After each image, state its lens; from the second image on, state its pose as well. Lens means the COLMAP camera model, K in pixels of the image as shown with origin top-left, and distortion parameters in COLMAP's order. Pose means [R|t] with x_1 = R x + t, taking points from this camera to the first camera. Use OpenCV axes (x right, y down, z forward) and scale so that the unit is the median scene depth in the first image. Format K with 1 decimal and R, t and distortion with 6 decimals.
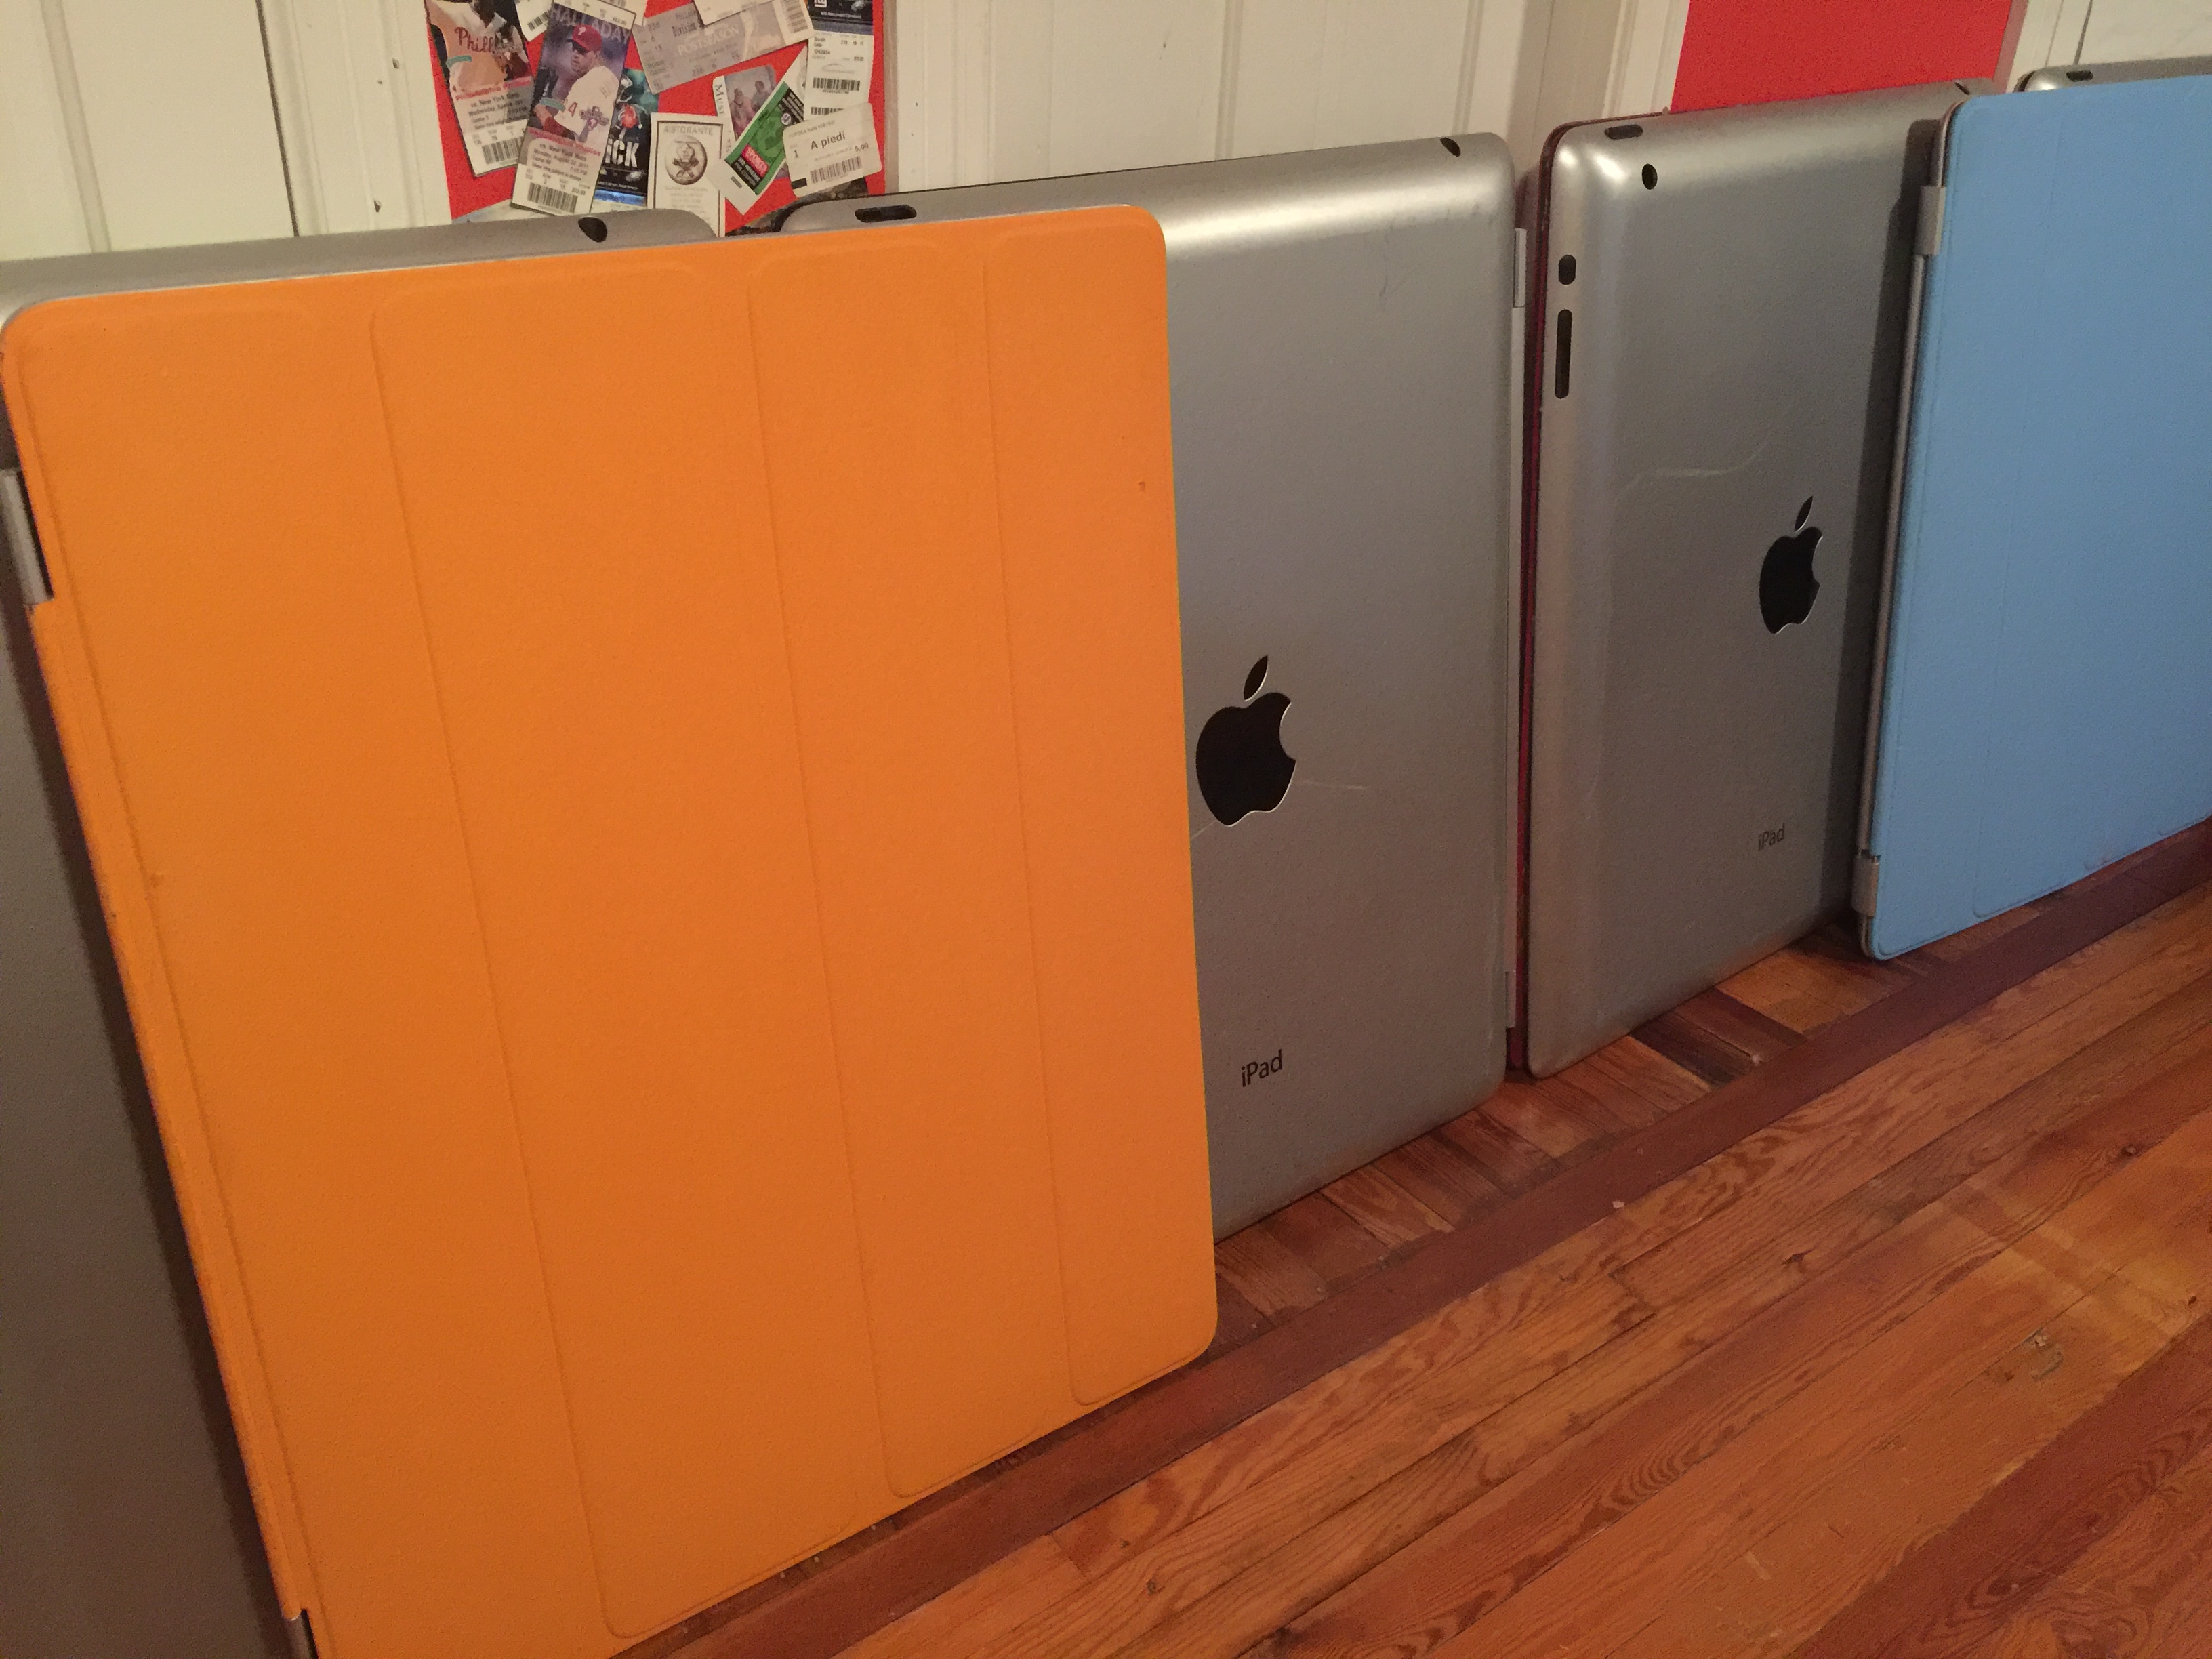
lens RADIAL K [[1908.1, 0, 1095.9], [0, 1908.1, 830.2], [0, 0, 1]] dist [0.080602, -0.105455]
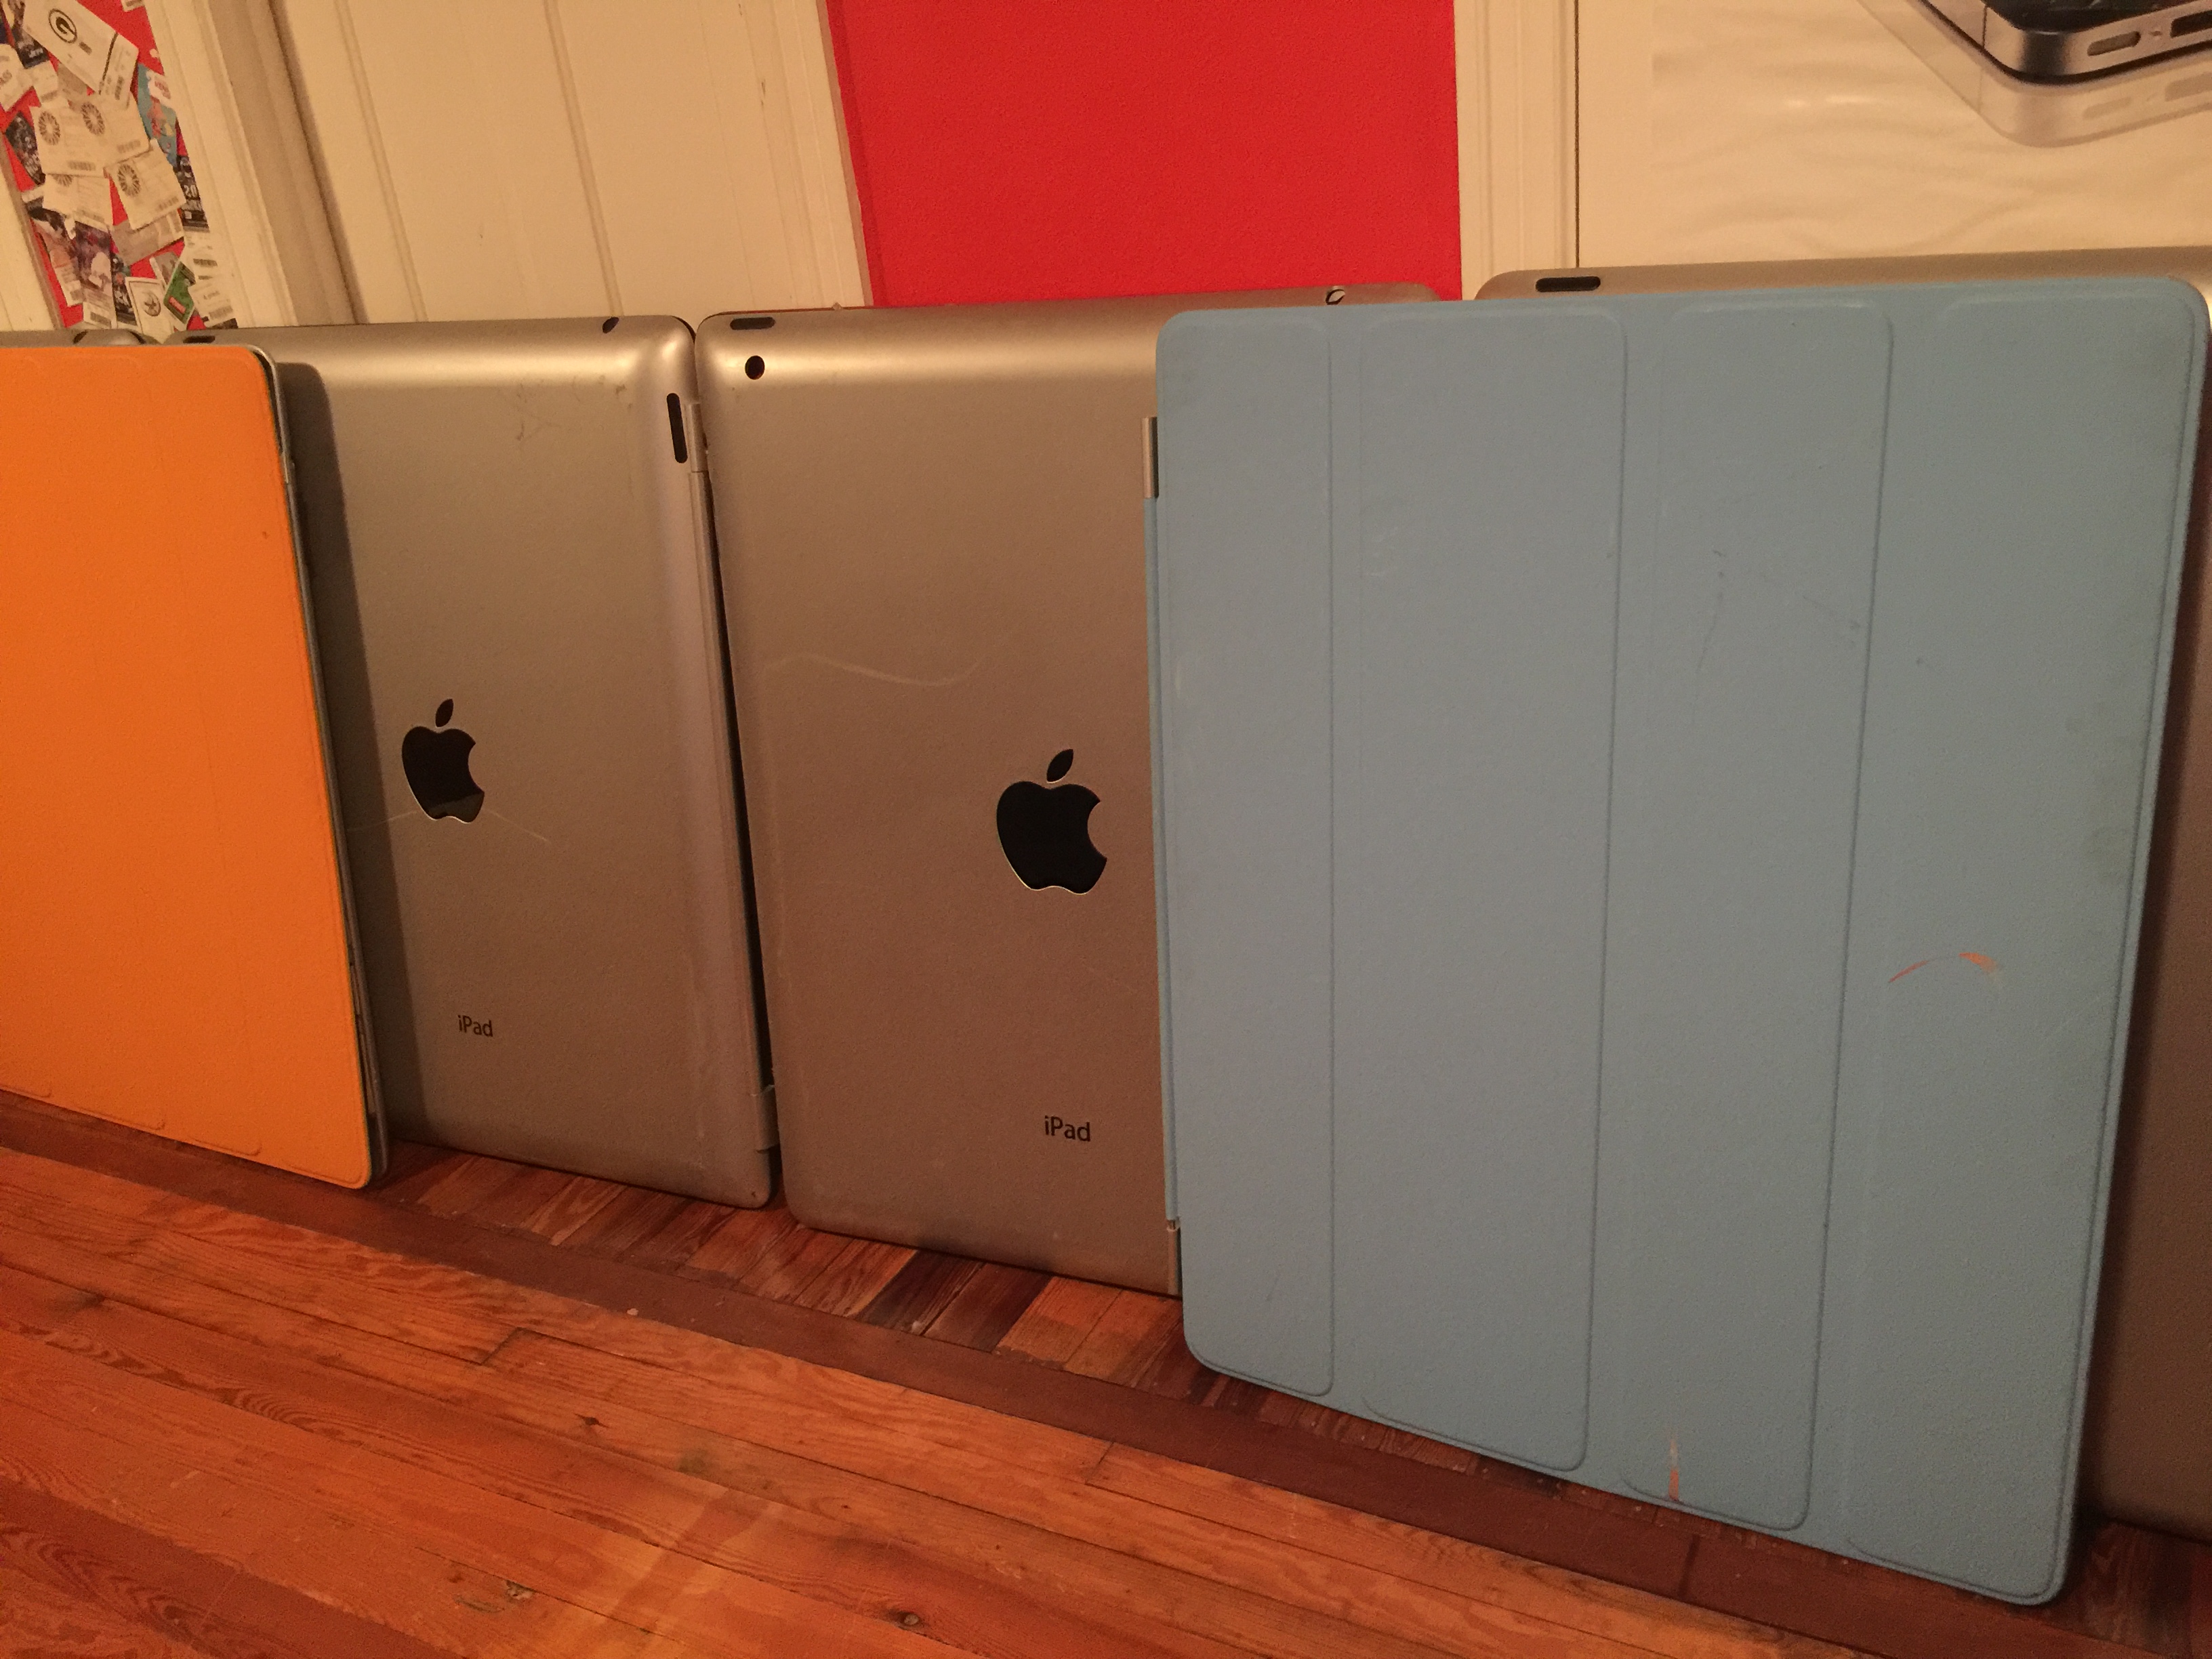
lens RADIAL K [[1908.1, 0, 1095.9], [0, 1908.1, 830.2], [0, 0, 1]] dist [0.080602, -0.105455]
pose [[0.426935, 0.289267, -0.856768, 1.737056], [-0.314407, 0.935829, 0.159288, -0.432698], [0.847865, 0.201368, 0.490485, 0.924990]]
